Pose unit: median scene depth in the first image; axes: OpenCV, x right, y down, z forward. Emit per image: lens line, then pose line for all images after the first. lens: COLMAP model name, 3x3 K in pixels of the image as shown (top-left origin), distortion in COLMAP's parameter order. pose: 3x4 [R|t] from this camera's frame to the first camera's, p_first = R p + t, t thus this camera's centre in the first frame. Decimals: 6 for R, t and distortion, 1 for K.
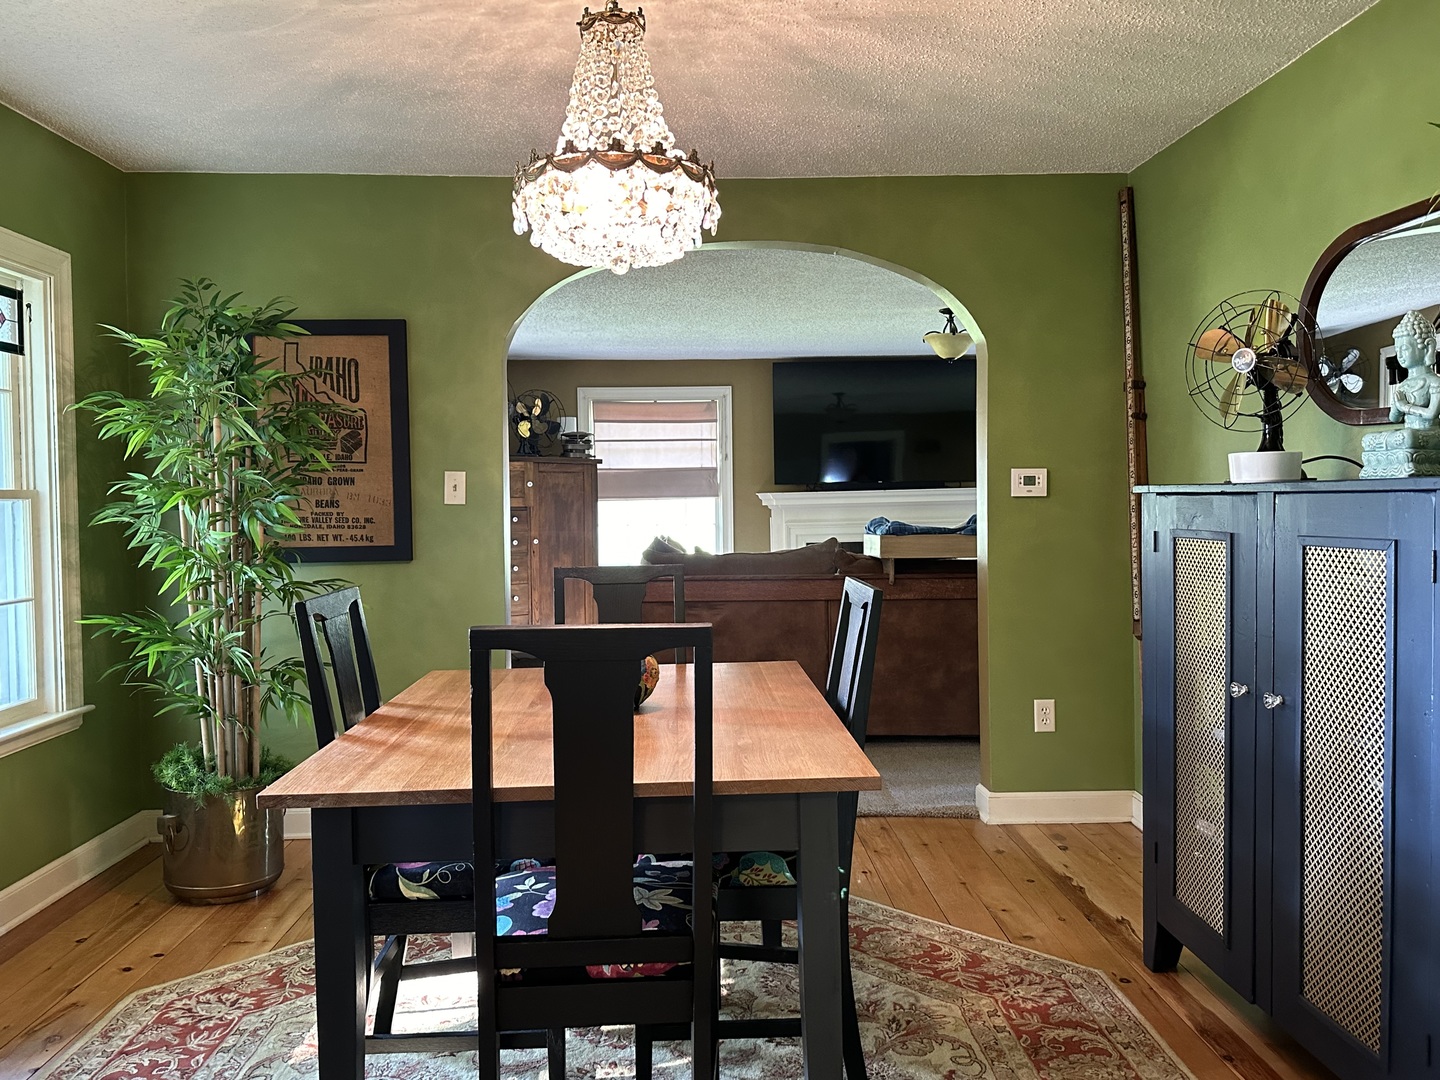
lens RADIAL K [[1128.2, 0, 720.0], [0, 1128.2, 540.0], [0, 0, 1]] dist [-0.001050, -0.000549]
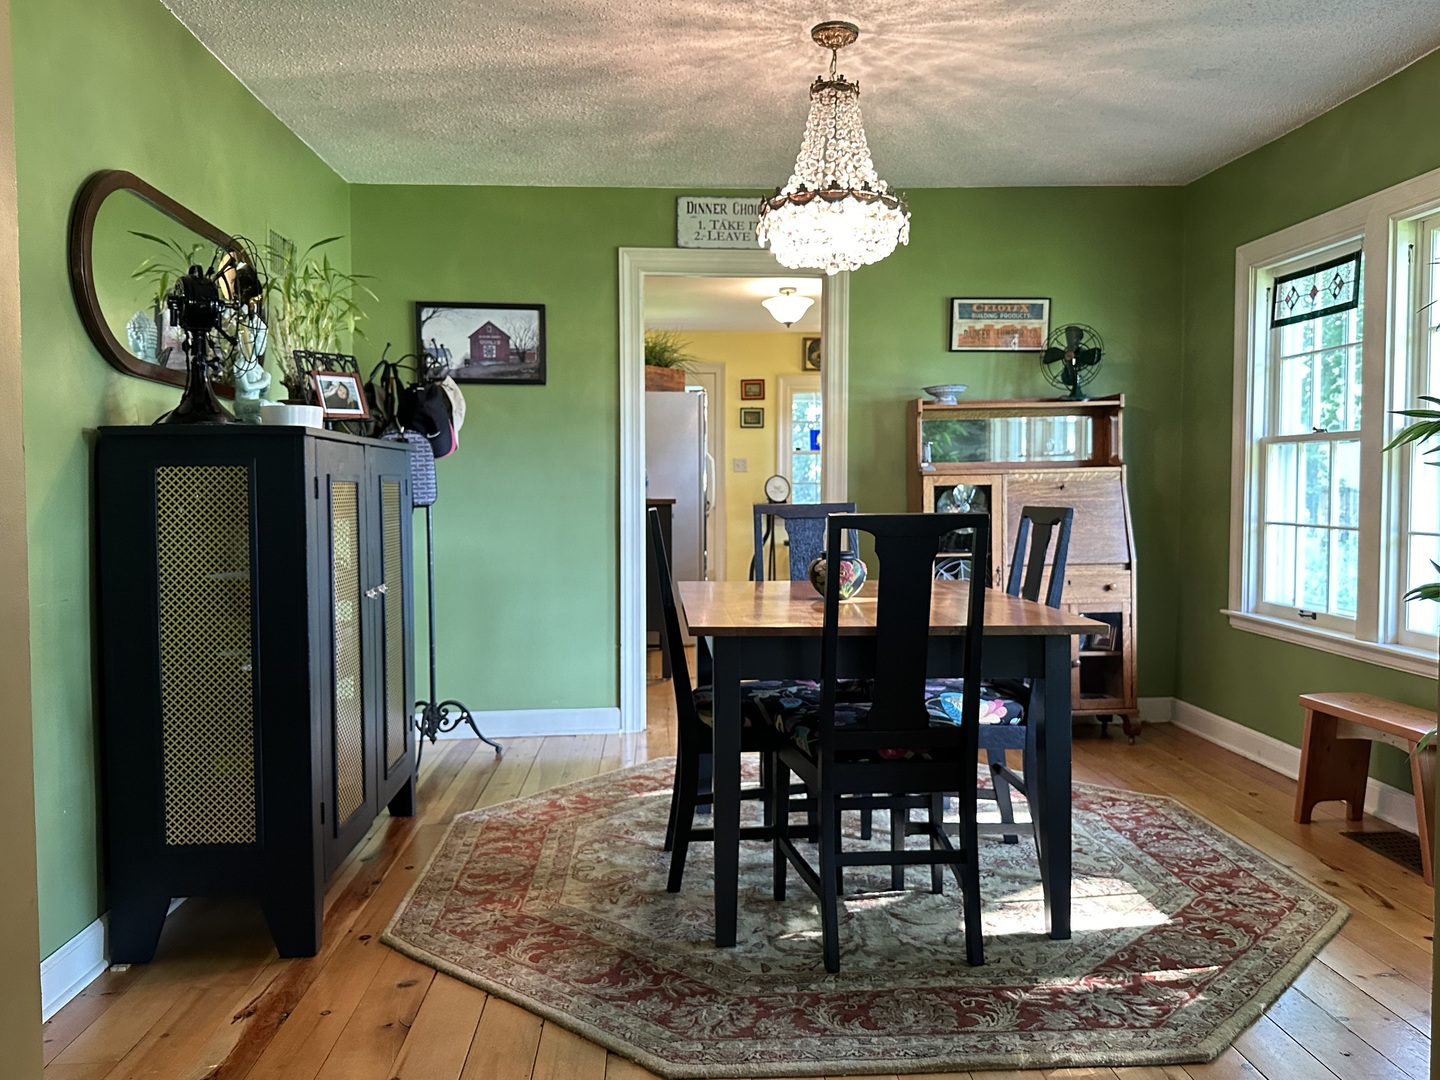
lens RADIAL K [[1128.2, 0, 720.0], [0, 1128.2, 540.0], [0, 0, 1]] dist [-0.001050, -0.000549]
pose [[-0.999642, 0.018074, -0.019711, 0.068988], [0.016278, 0.996008, 0.087772, -0.033240], [0.021219, 0.087420, -0.995946, 2.053172]]
